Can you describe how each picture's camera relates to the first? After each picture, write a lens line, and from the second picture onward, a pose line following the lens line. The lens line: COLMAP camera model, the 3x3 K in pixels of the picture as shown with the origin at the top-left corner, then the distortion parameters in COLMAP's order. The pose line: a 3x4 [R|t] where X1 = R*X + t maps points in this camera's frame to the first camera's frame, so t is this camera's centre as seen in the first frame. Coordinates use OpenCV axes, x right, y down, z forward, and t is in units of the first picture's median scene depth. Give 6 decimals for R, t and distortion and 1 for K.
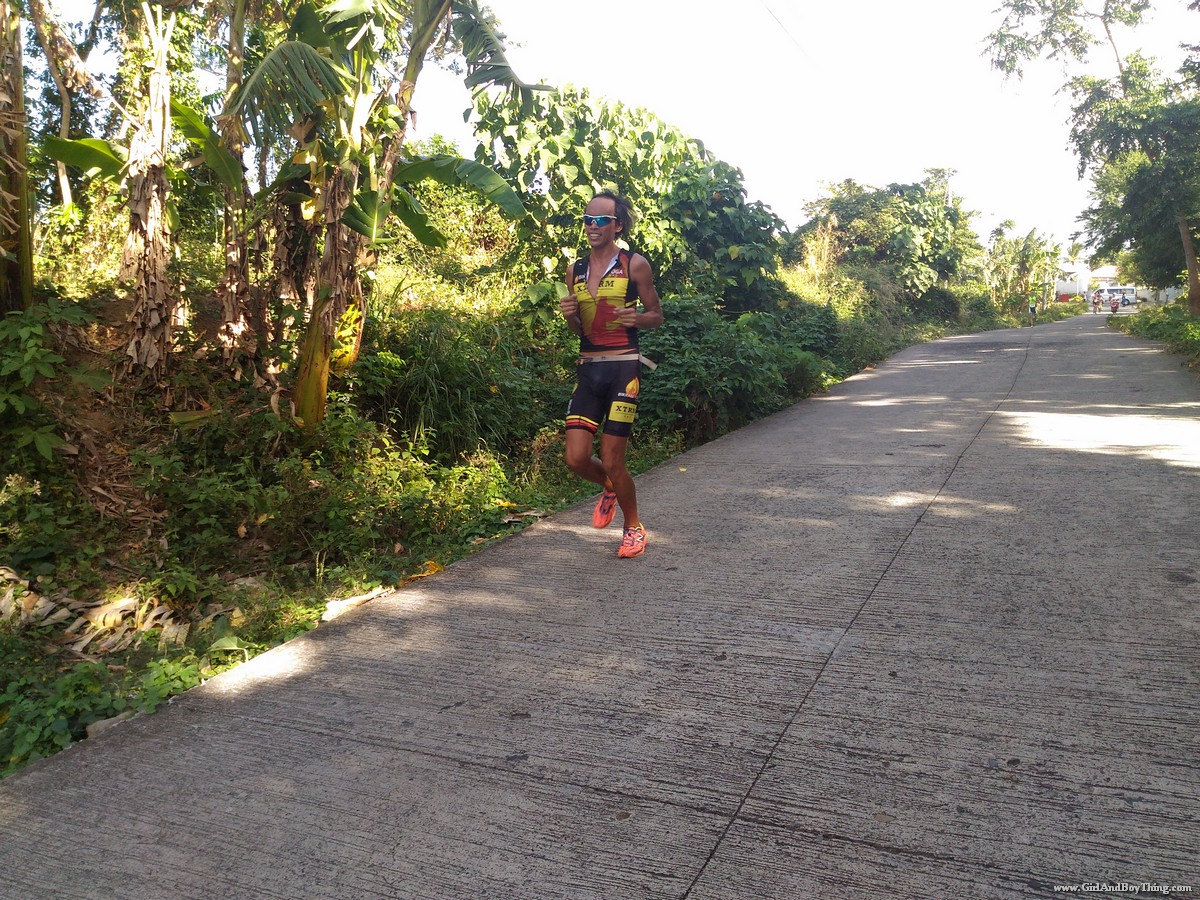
lens RADIAL K [[1029.4, 0, 596.8], [0, 1029.4, 463.1], [0, 0, 1]] dist [0.118899, -0.278474]
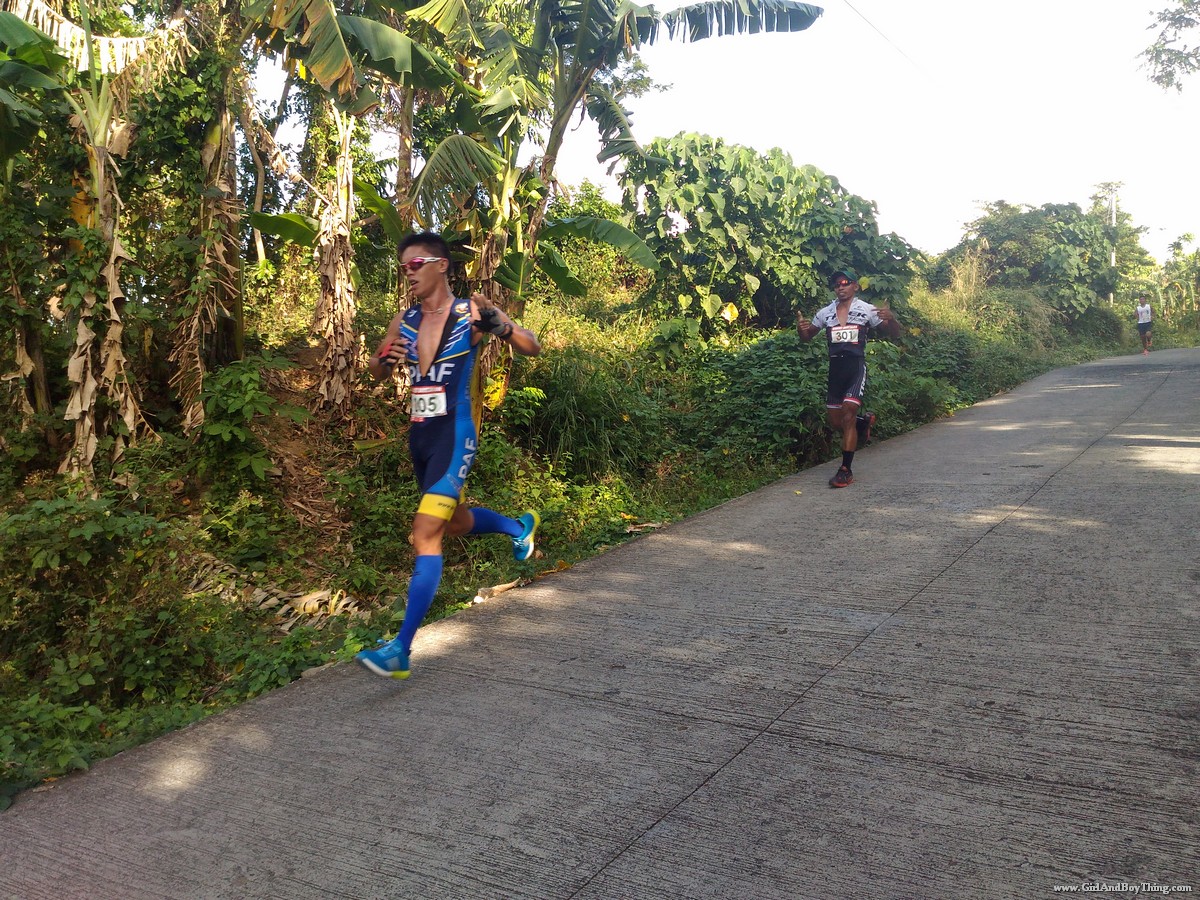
lens RADIAL K [[1030.7, 0, 603.9], [0, 1030.7, 452.6], [0, 0, 1]] dist [0.135846, -0.275320]
pose [[0.990134, -0.006122, -0.139988, 0.045073], [0.001007, 0.999330, -0.036581, 0.009452], [0.140118, 0.036079, 0.989477, -0.149984]]
